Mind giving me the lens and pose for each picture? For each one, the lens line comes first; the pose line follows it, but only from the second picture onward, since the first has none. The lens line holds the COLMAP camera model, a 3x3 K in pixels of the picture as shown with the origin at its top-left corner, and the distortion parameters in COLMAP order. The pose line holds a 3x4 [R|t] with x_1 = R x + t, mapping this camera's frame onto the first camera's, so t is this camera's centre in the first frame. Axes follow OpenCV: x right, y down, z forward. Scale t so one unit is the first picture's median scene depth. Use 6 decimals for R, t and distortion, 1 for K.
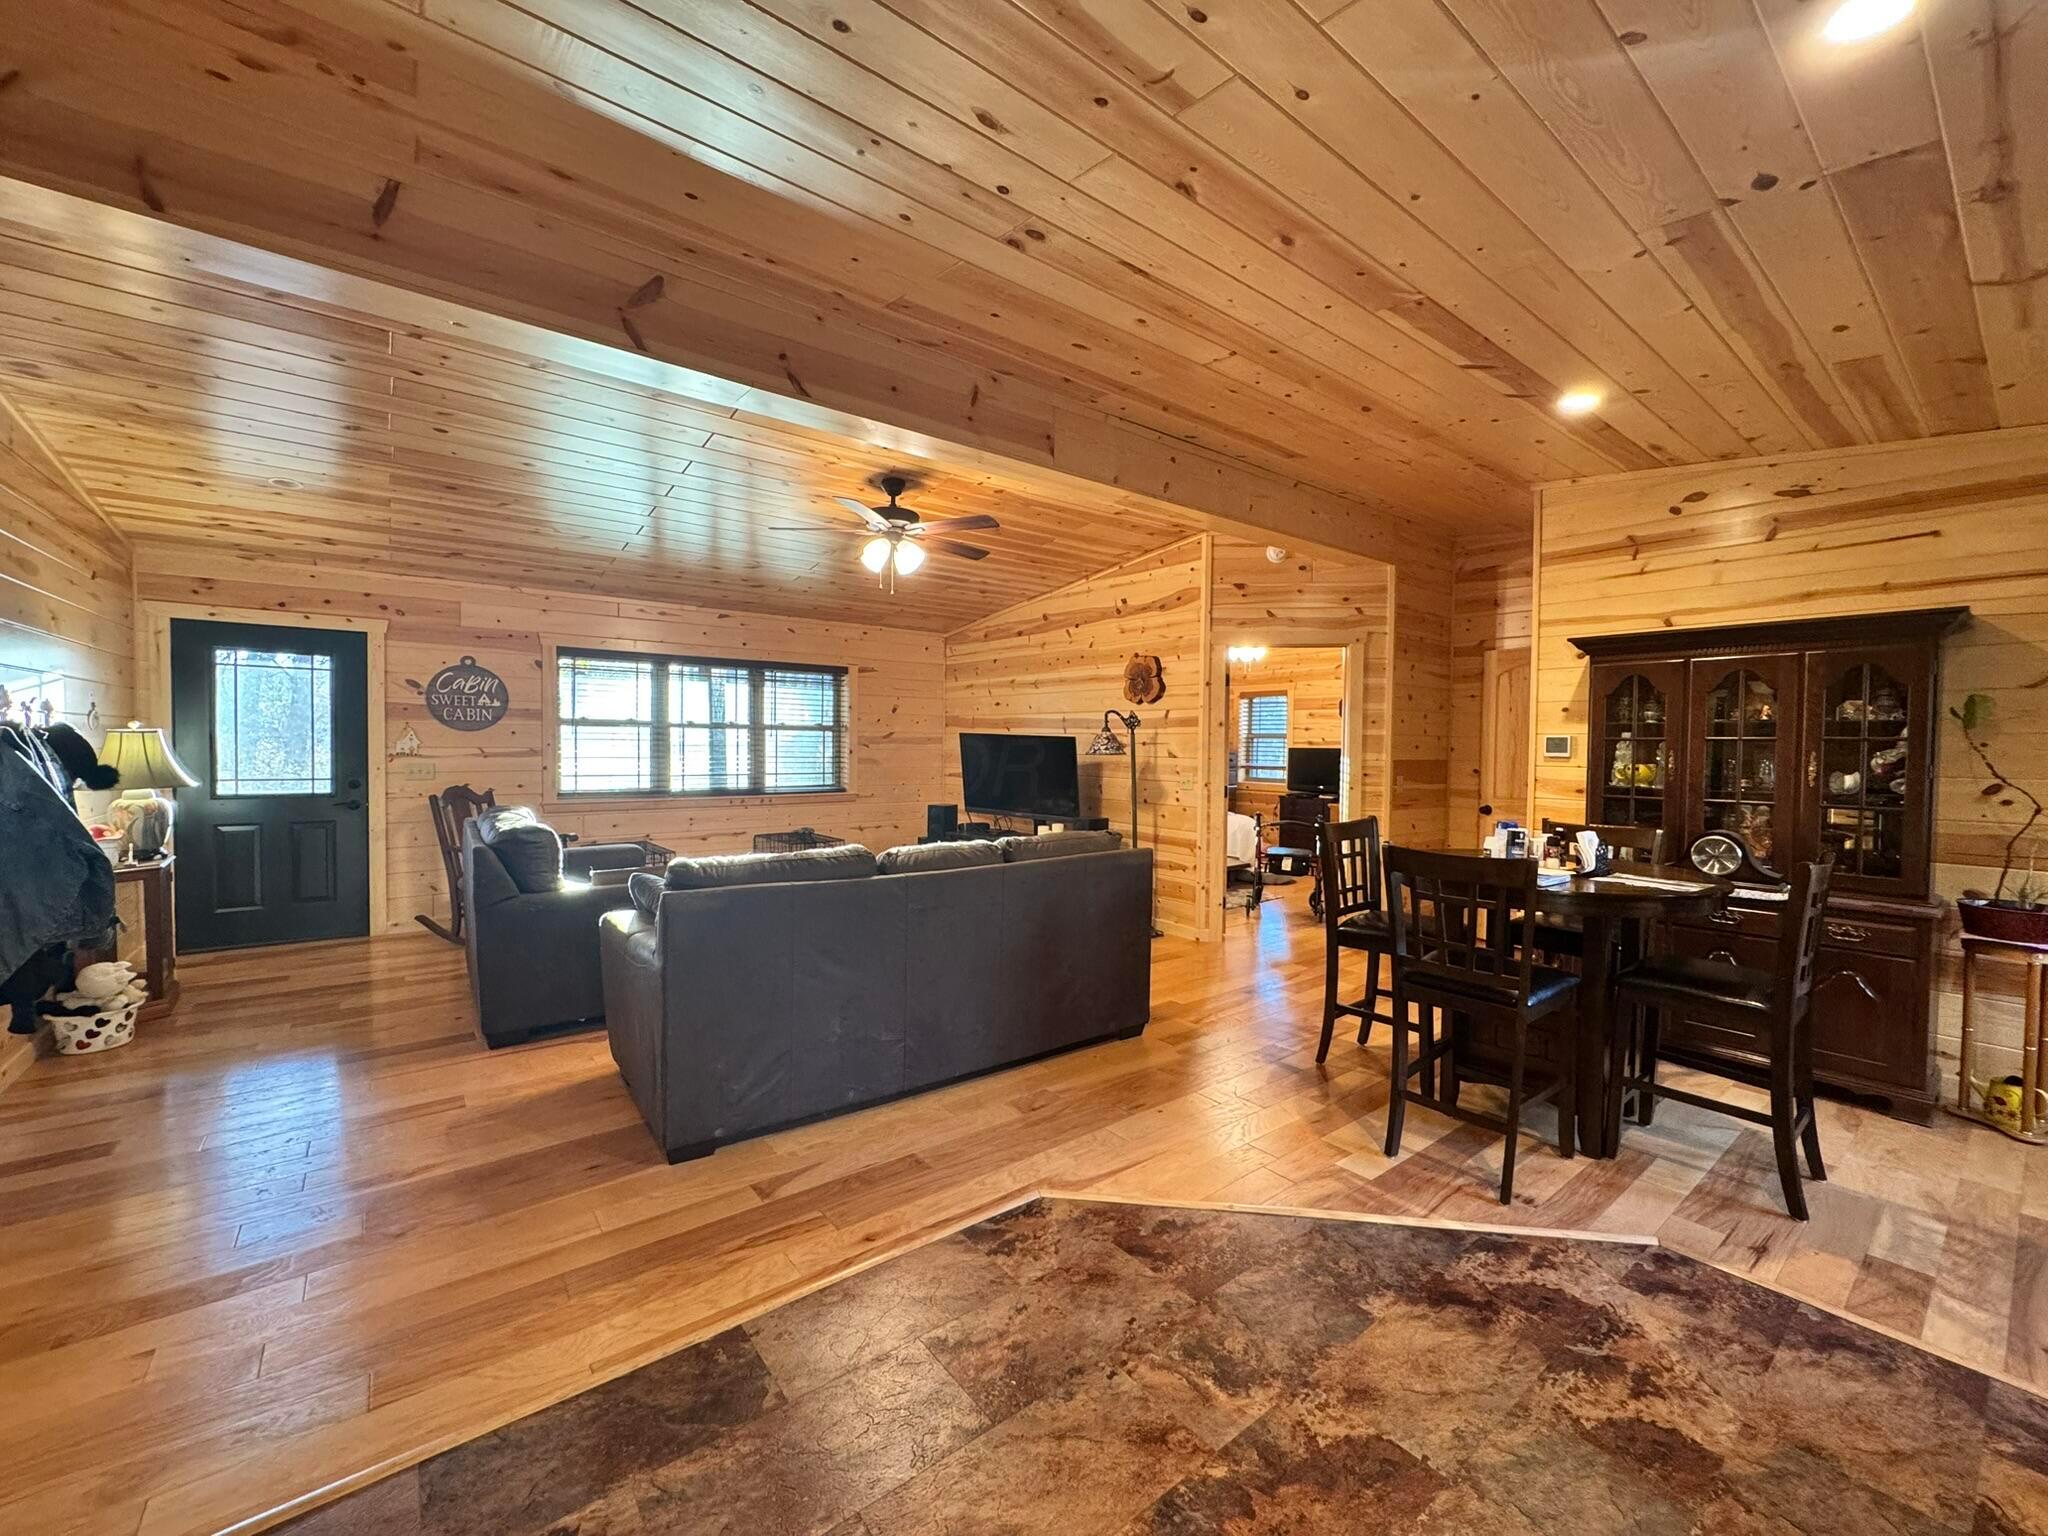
lens RADIAL K [[813.5, 0, 1018.4], [0, 813.5, 770.1], [0, 0, 1]] dist [-0.000094, -0.000546]
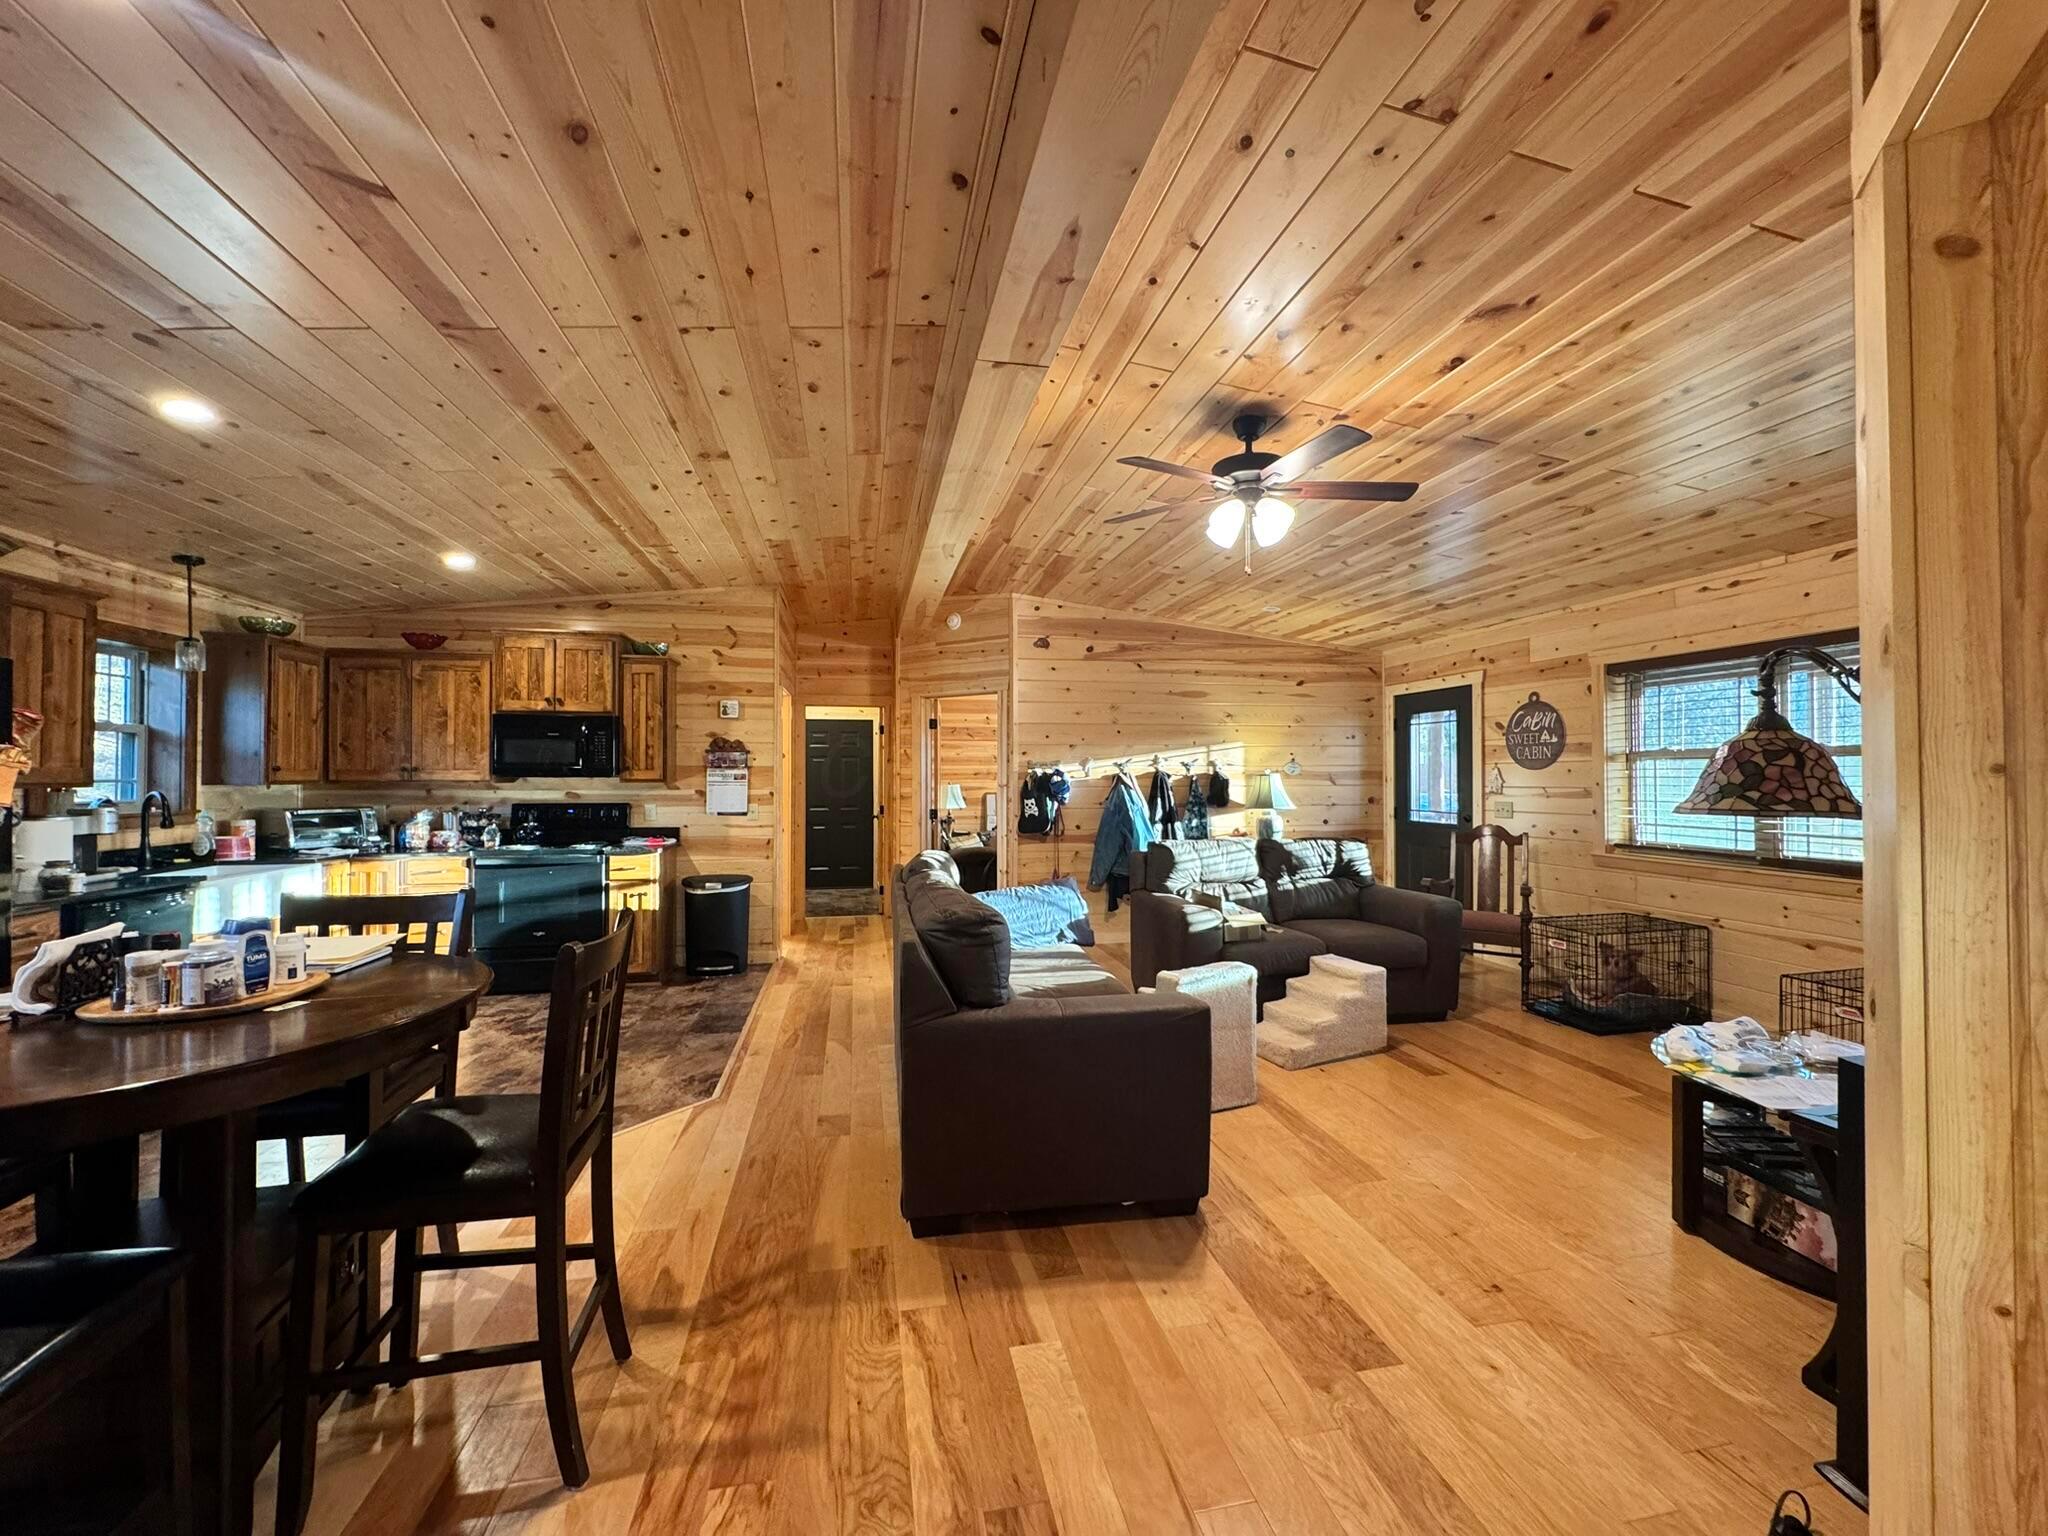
lens RADIAL K [[813.5, 0, 1025.3], [0, 813.5, 768.6], [0, 0, 1]] dist [-0.000094, -0.000546]
pose [[-0.438033, -0.019733, -0.898742, 0.712763], [-0.034412, 0.999394, -0.005171, -0.037877], [0.898300, 0.028662, -0.438447, 1.395176]]
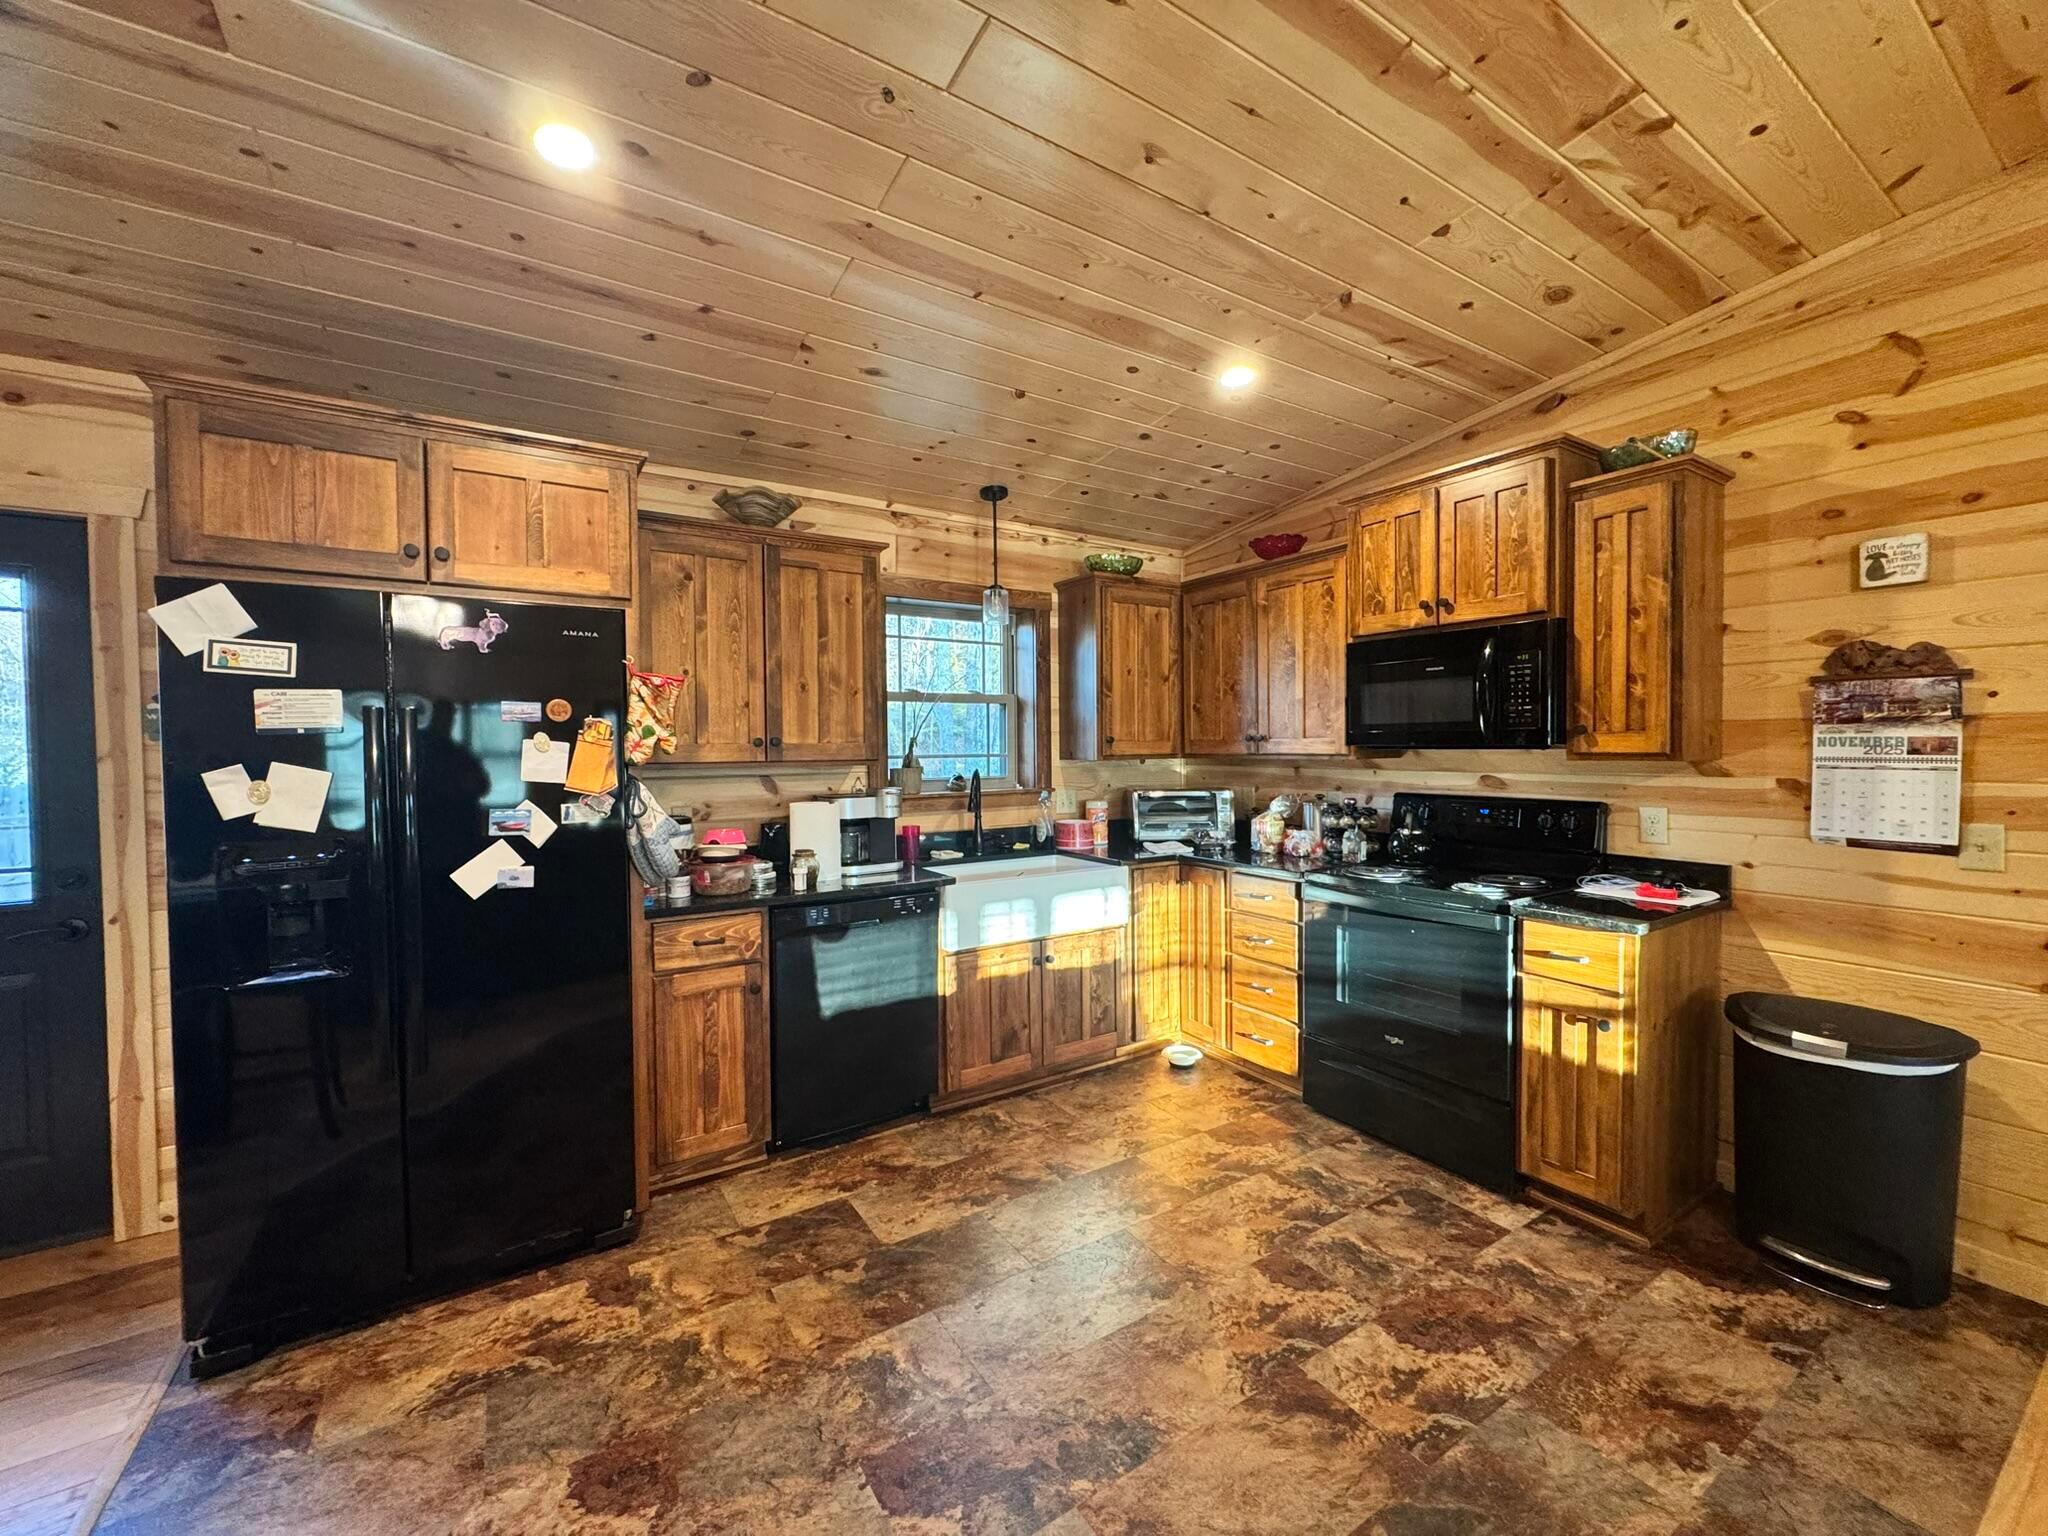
lens RADIAL K [[813.5, 0, 1022.3], [0, 813.5, 765.2], [0, 0, 1]] dist [-0.000094, -0.000546]
pose [[-0.995929, -0.003824, 0.090059, 0.095960], [0.001322, 0.998373, 0.057011, -0.030448], [-0.090131, 0.056898, -0.994303, 0.807456]]
